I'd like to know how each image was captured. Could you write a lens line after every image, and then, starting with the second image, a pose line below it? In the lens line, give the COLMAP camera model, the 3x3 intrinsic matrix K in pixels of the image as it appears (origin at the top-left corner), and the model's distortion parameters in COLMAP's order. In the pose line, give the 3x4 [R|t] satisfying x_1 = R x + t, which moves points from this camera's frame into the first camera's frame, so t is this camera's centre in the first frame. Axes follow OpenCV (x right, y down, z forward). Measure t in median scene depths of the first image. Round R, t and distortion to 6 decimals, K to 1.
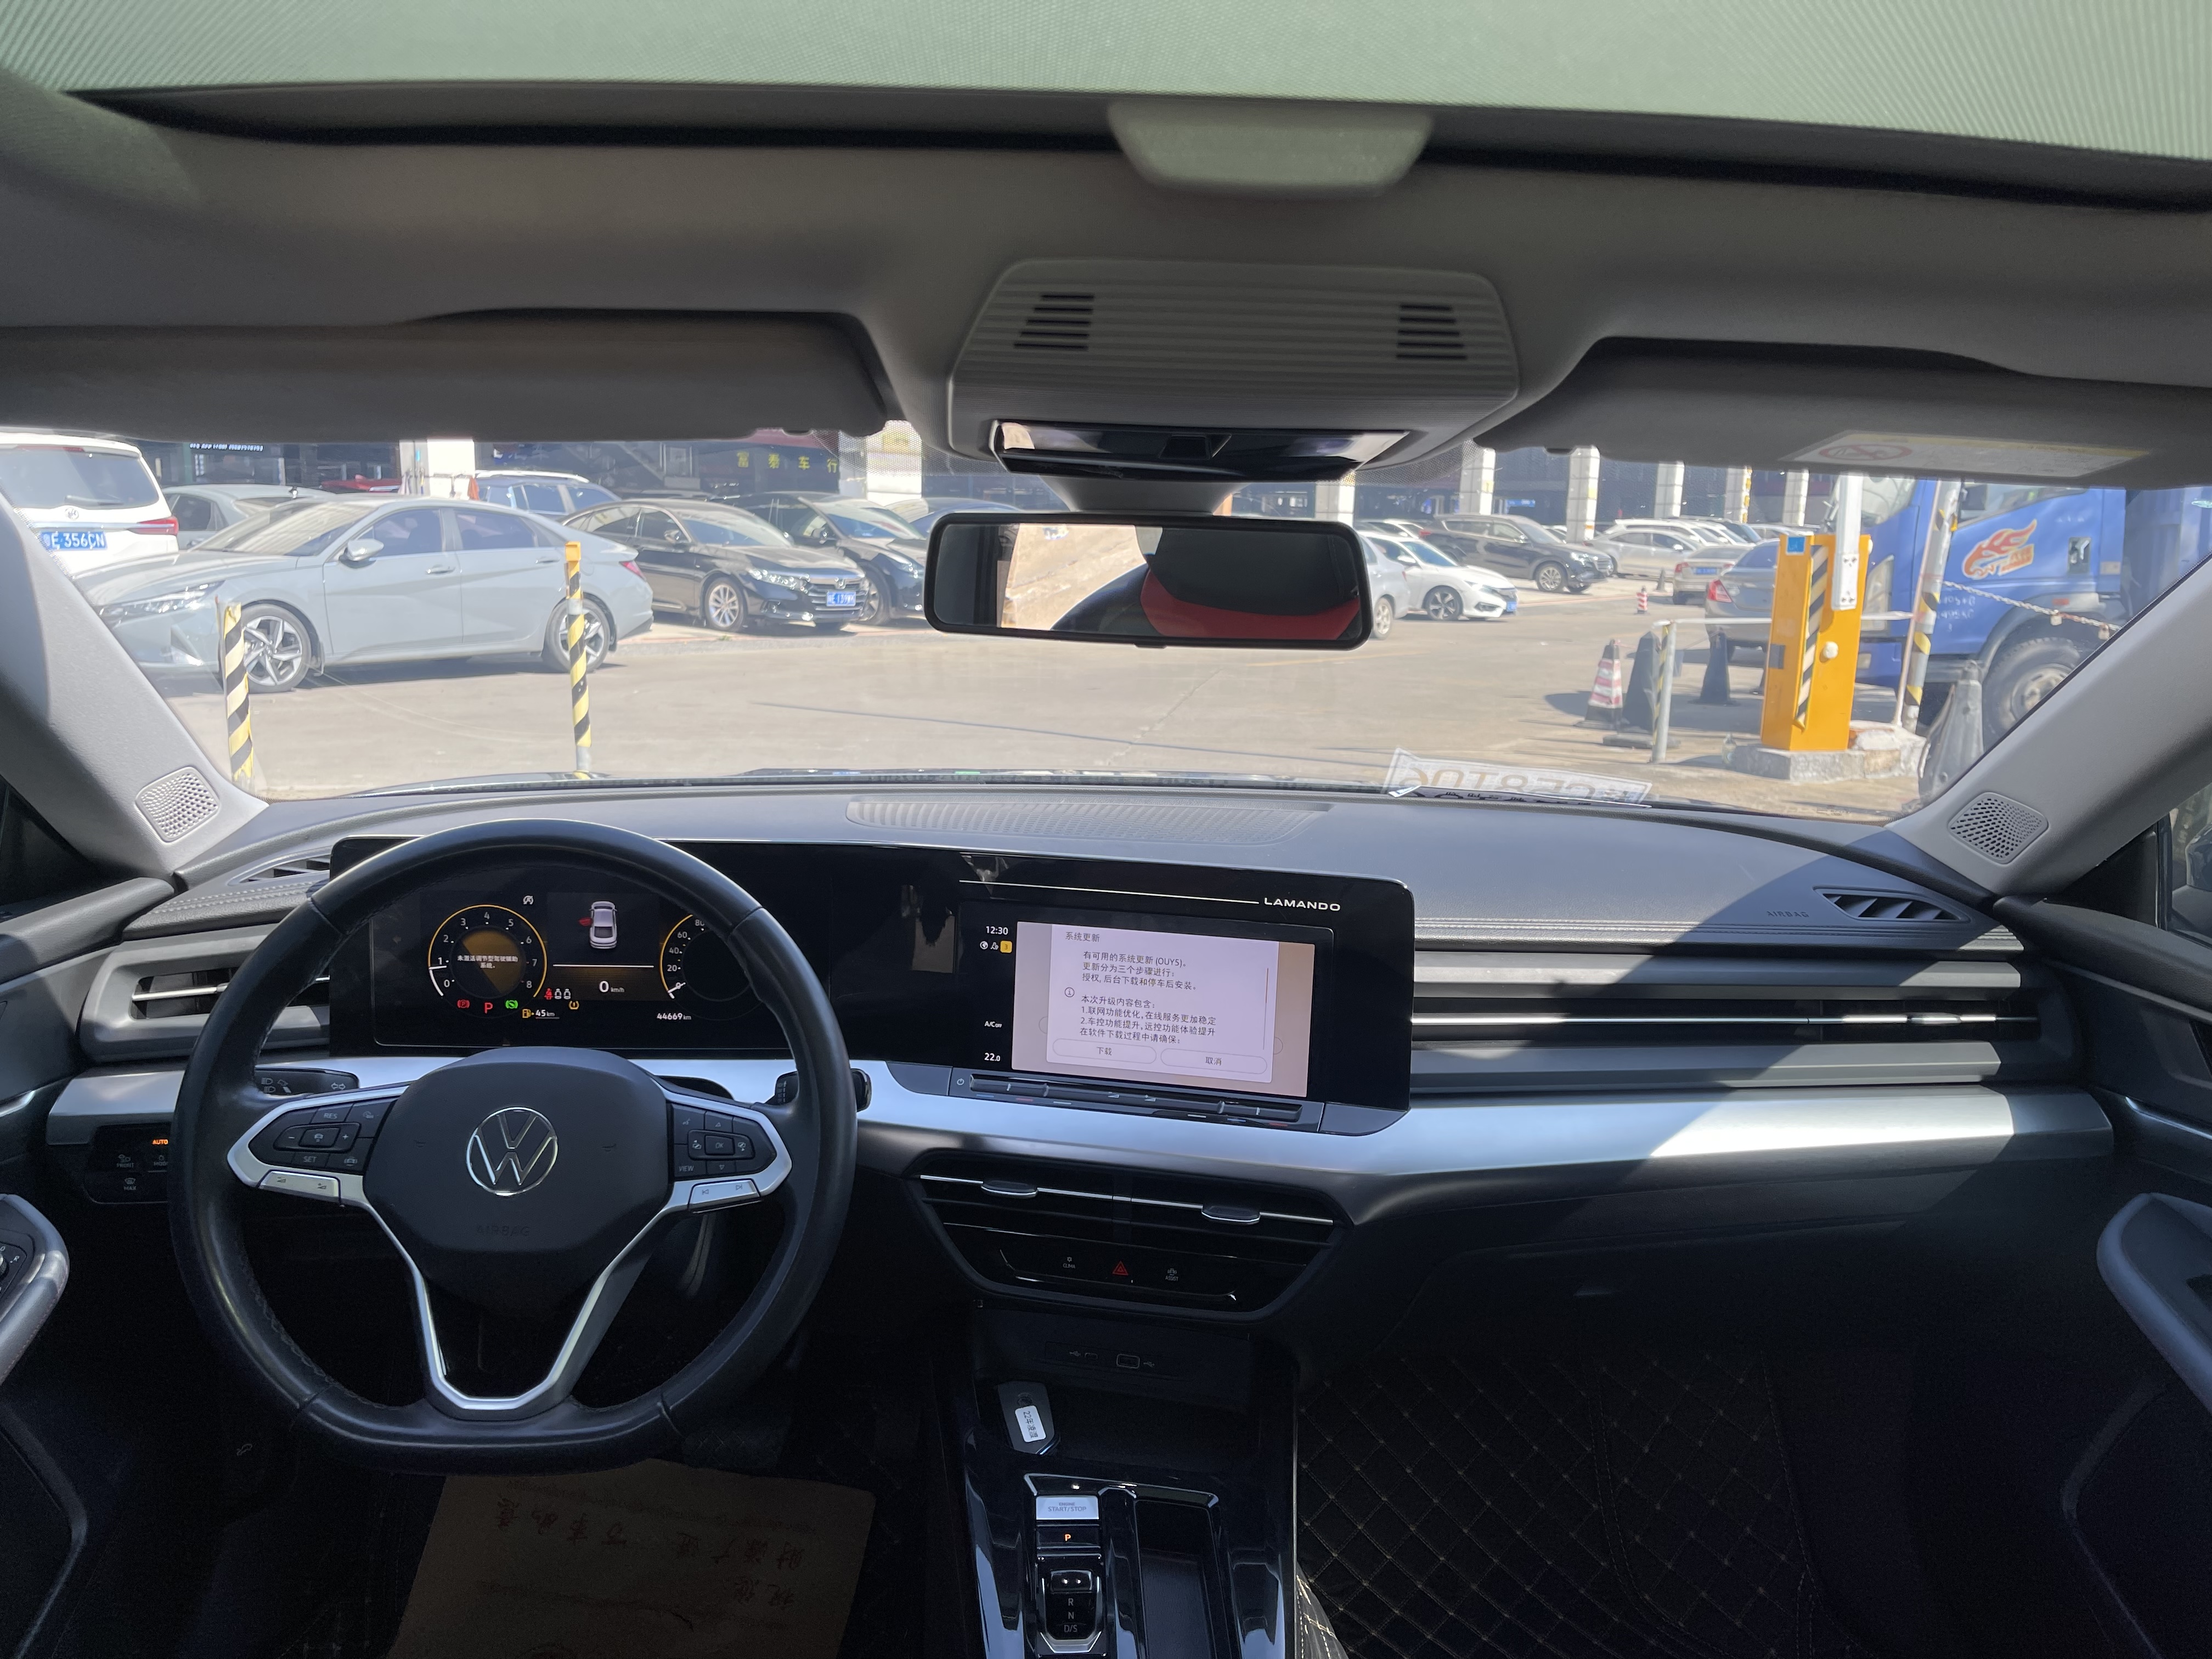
lens RADIAL K [[1670.5, 0, 1106.0], [0, 1670.5, 829.5], [0, 0, 1]] dist [0.070809, -0.108996]
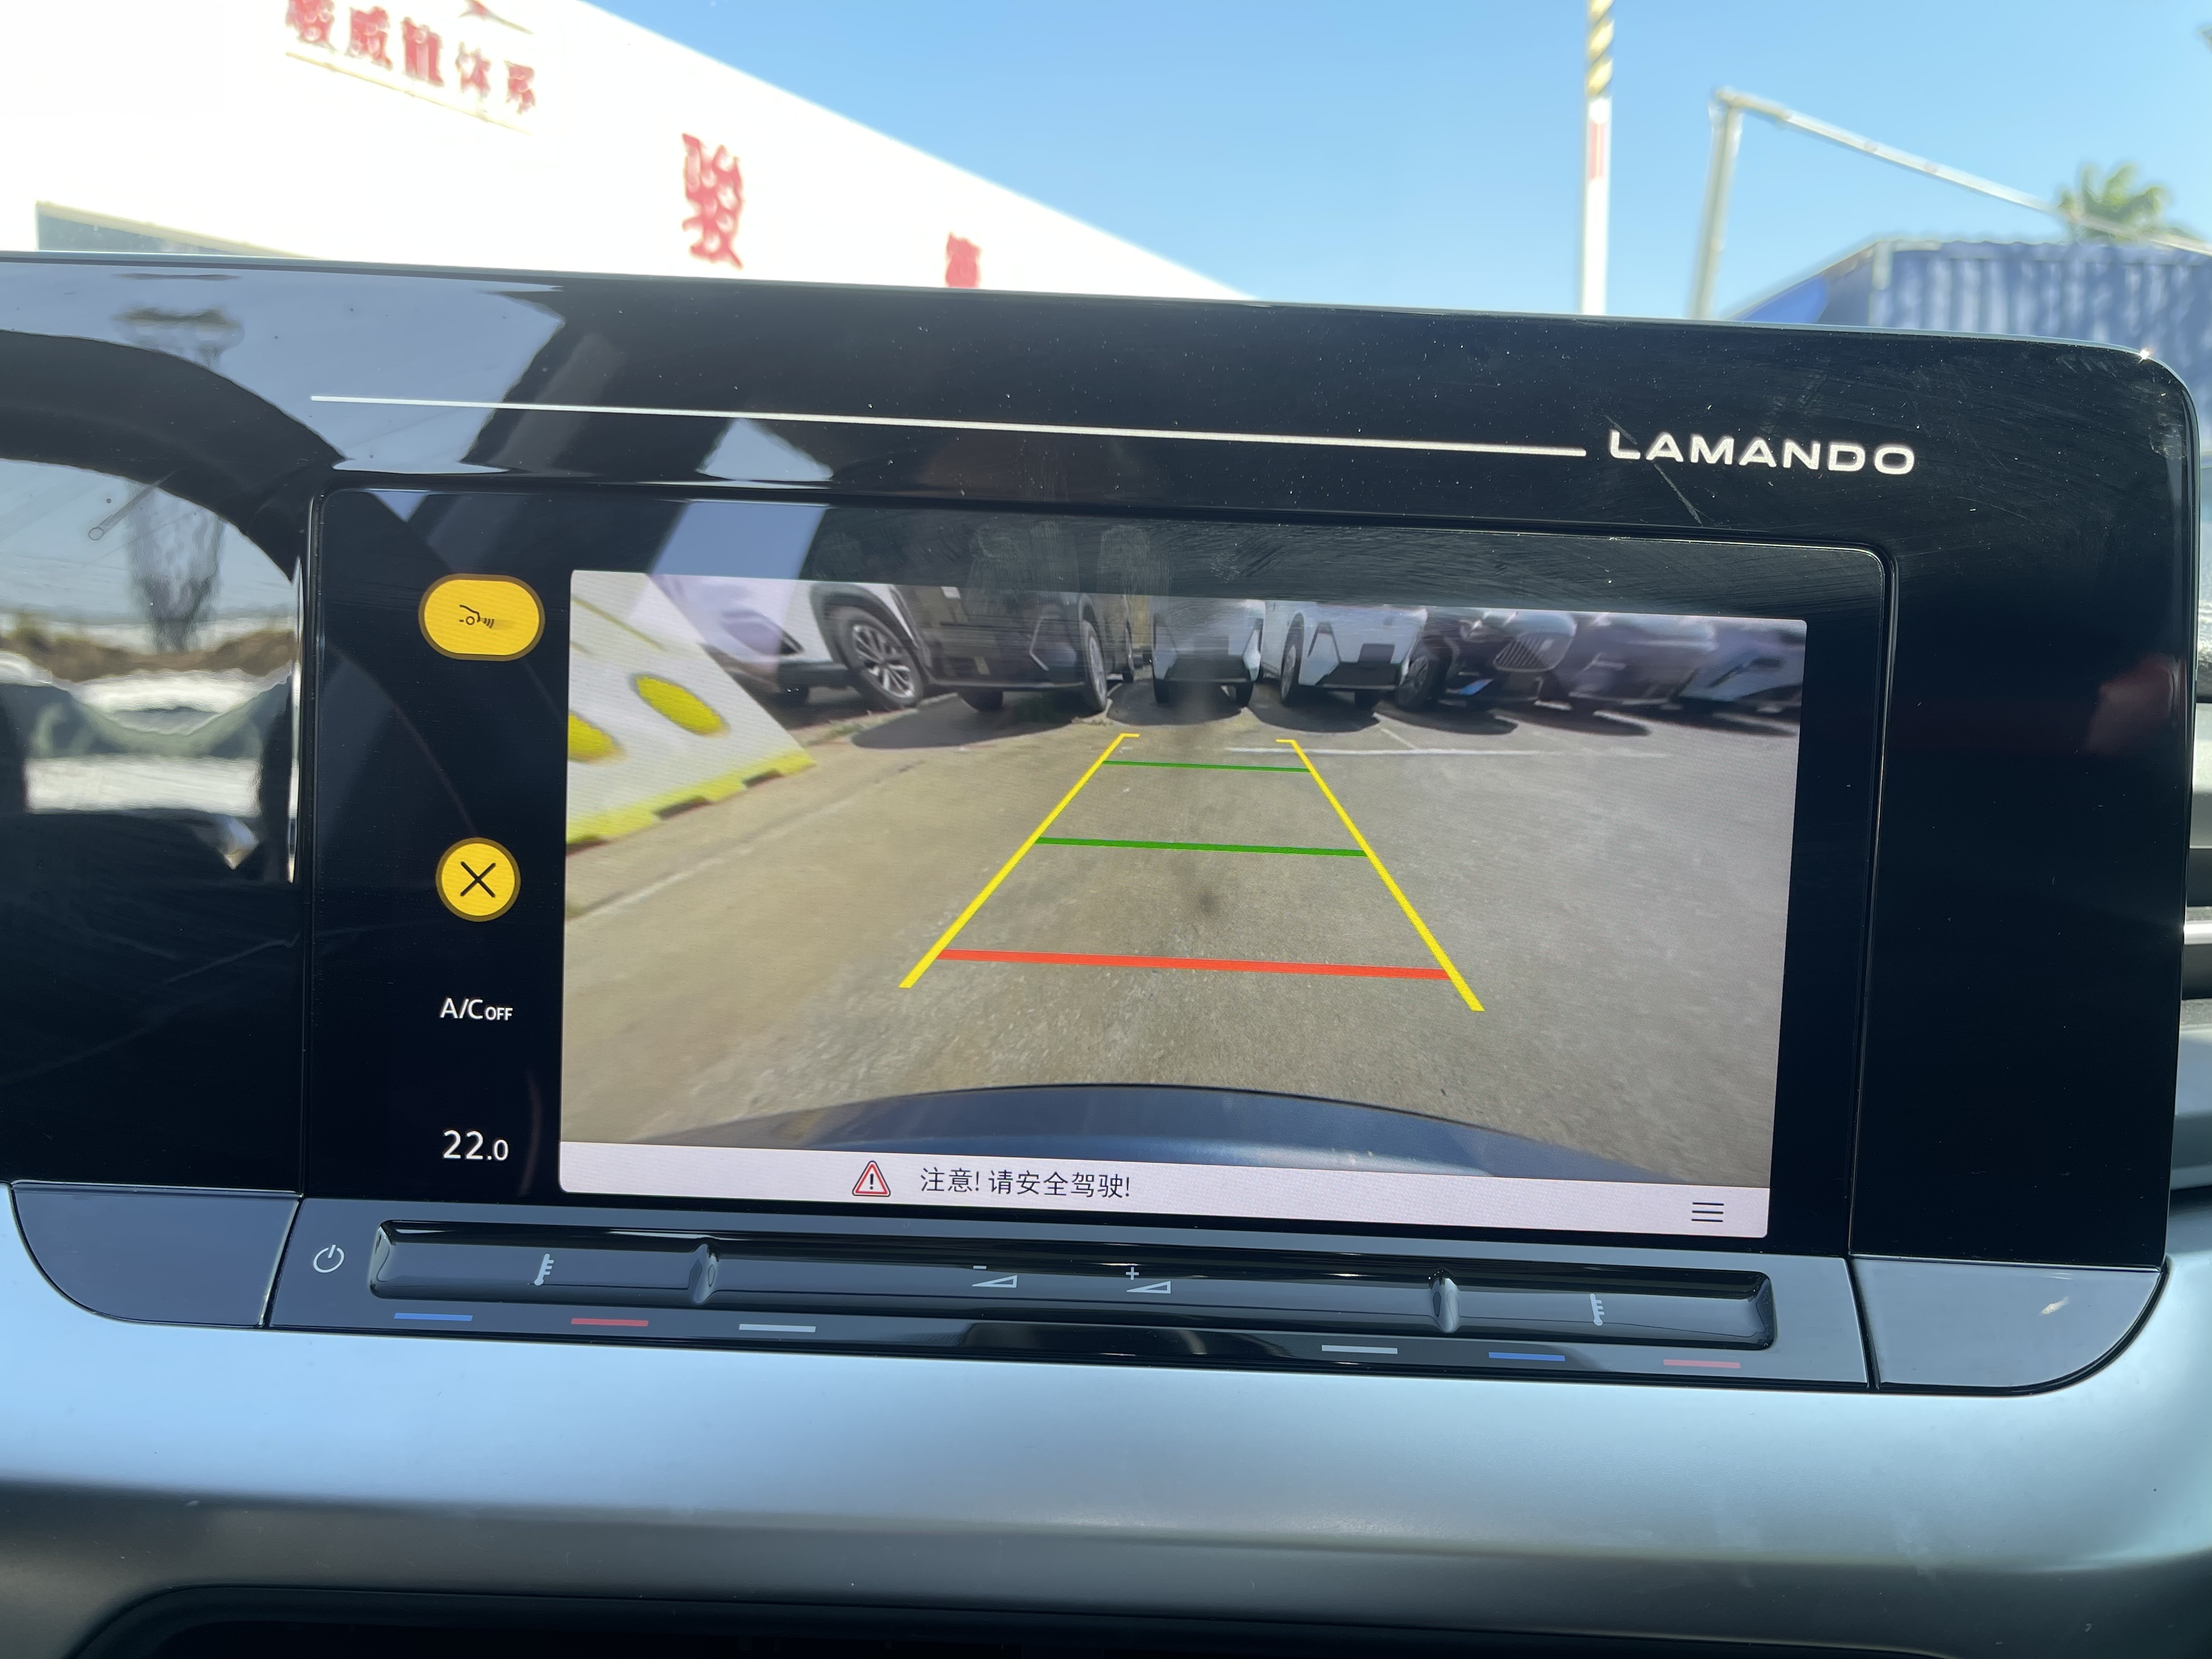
lens RADIAL K [[1670.5, 0, 1106.0], [0, 1670.5, 829.5], [0, 0, 1]] dist [0.070809, -0.108996]
pose [[0.983411, -0.019579, 0.180331, -0.022425], [0.026433, 0.999013, -0.035688, 0.104076], [-0.179455, 0.039863, 0.982958, 0.761635]]
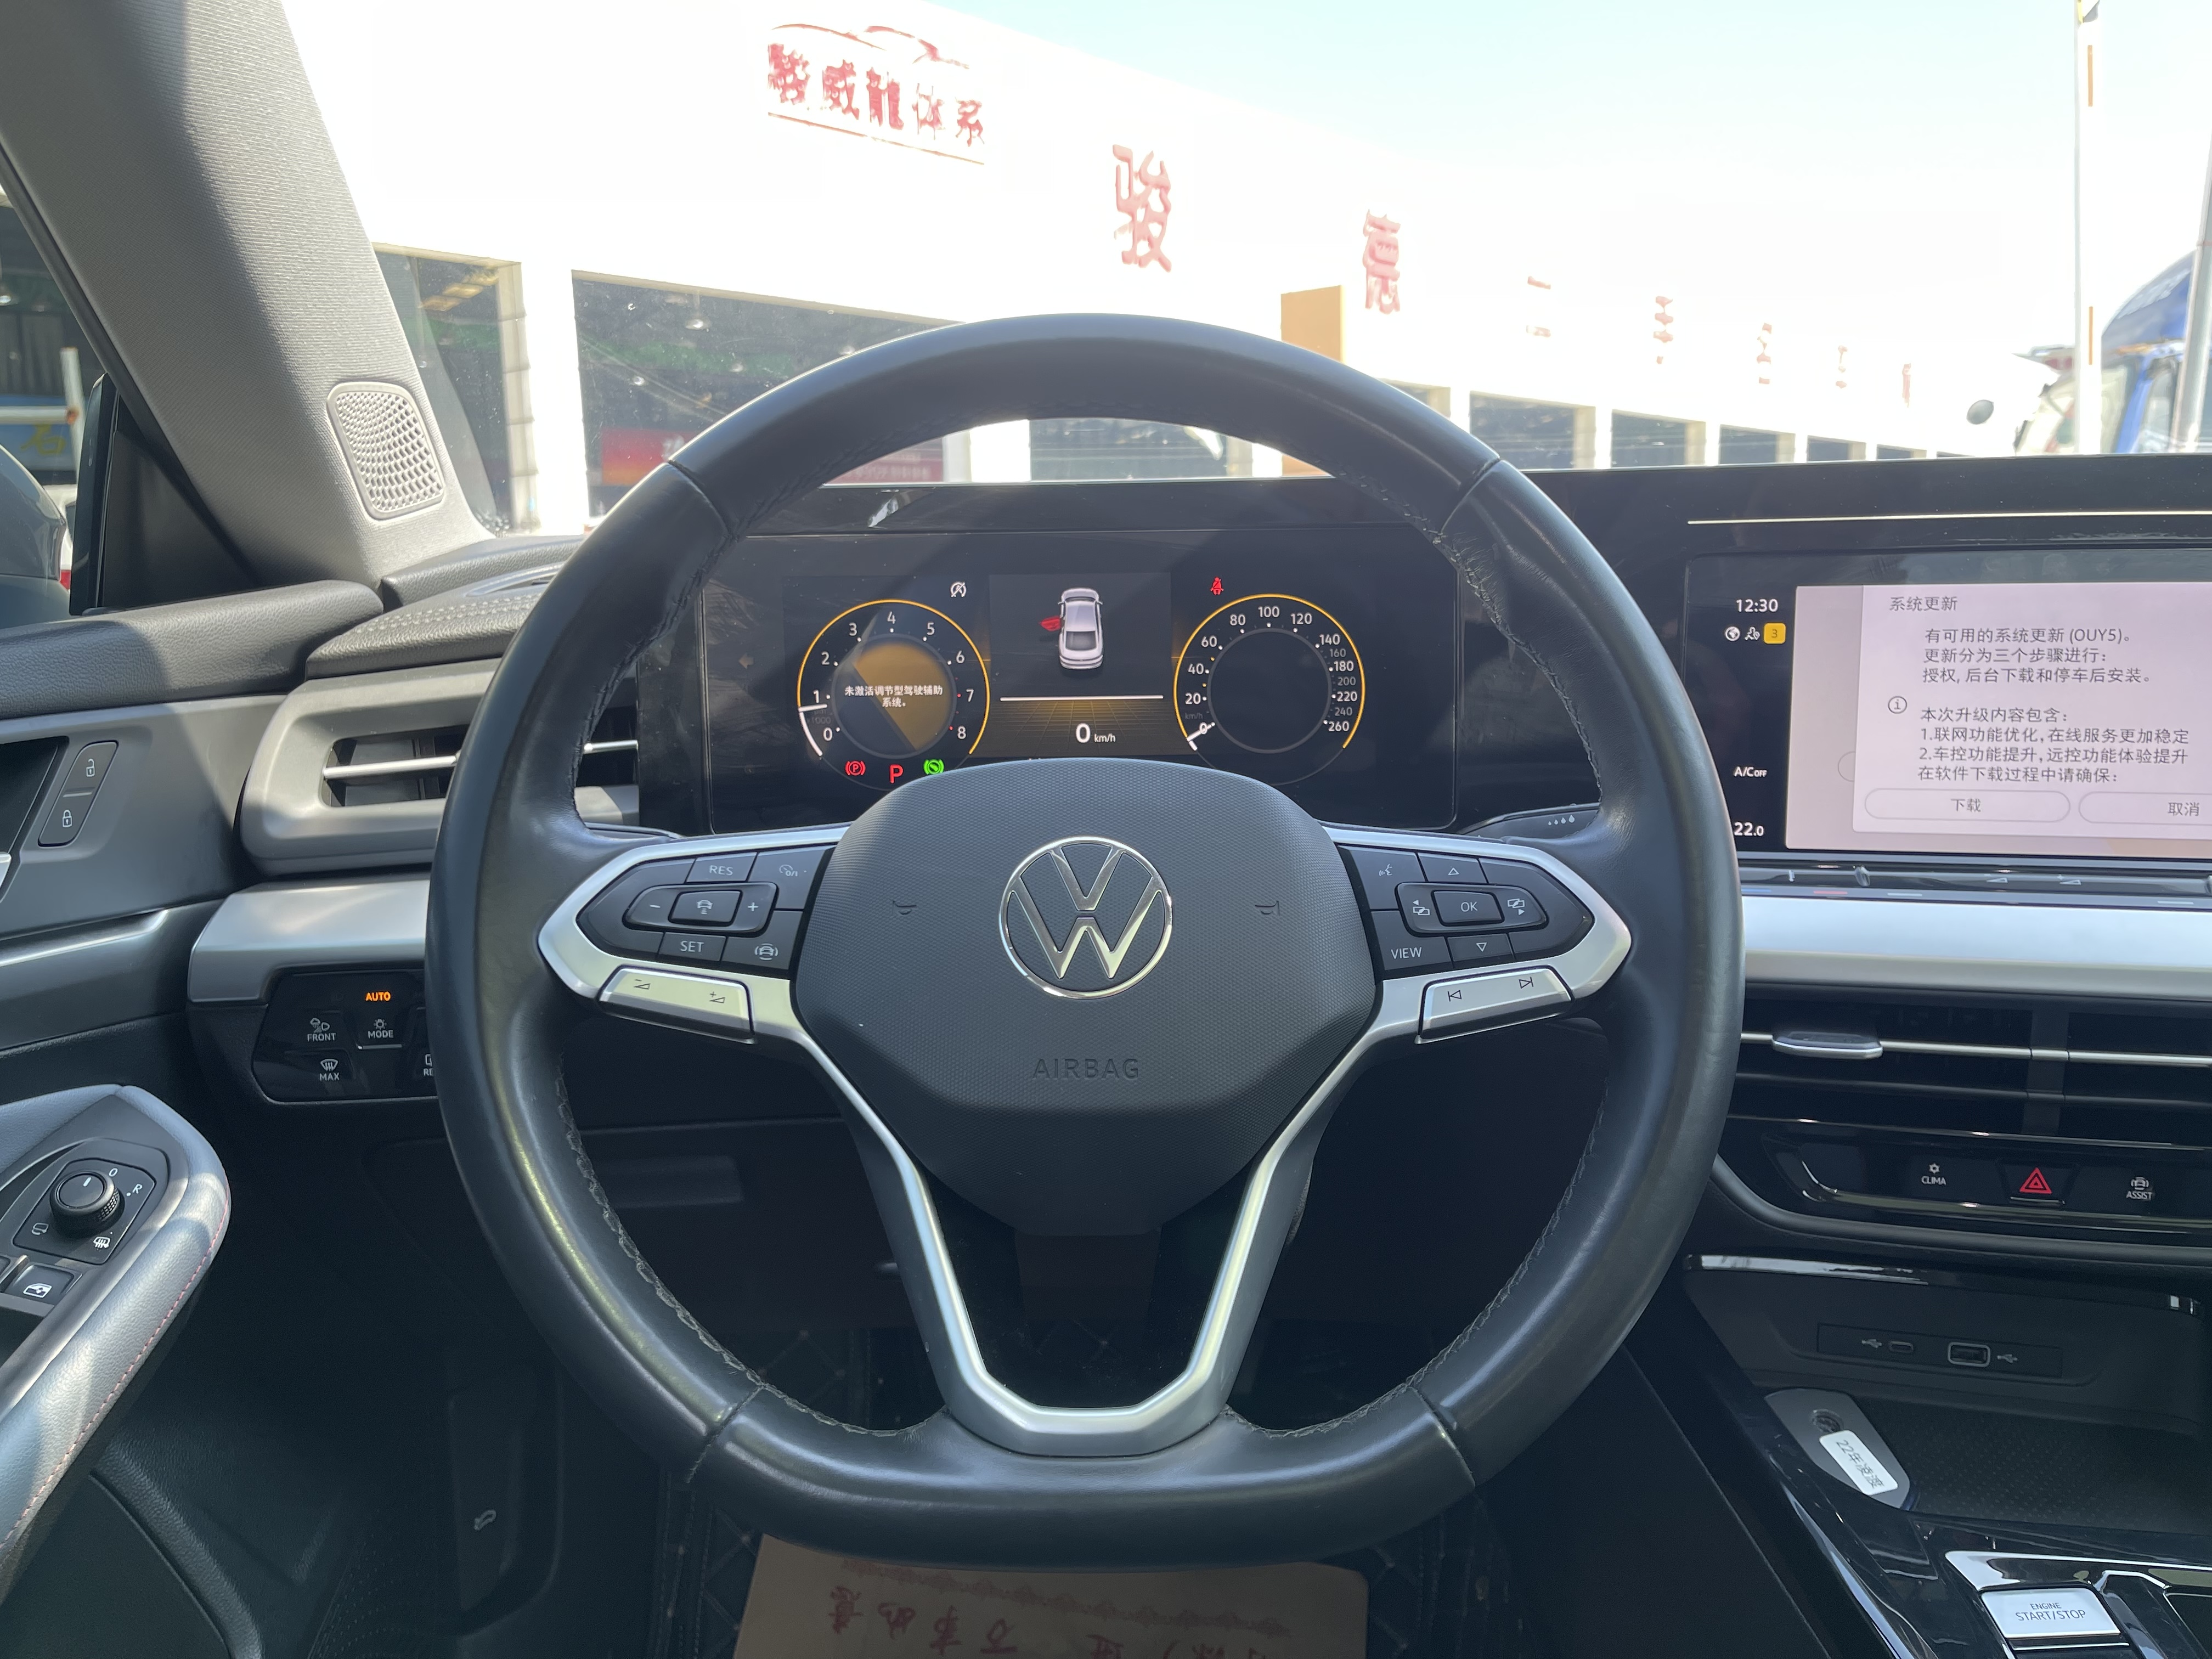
lens RADIAL K [[1670.5, 0, 1106.0], [0, 1670.5, 829.5], [0, 0, 1]] dist [0.070809, -0.108996]
pose [[0.997575, -0.036623, -0.059192, -0.262078], [0.034851, 0.998921, -0.030685, 0.149868], [0.060252, 0.028548, 0.997775, 0.414475]]
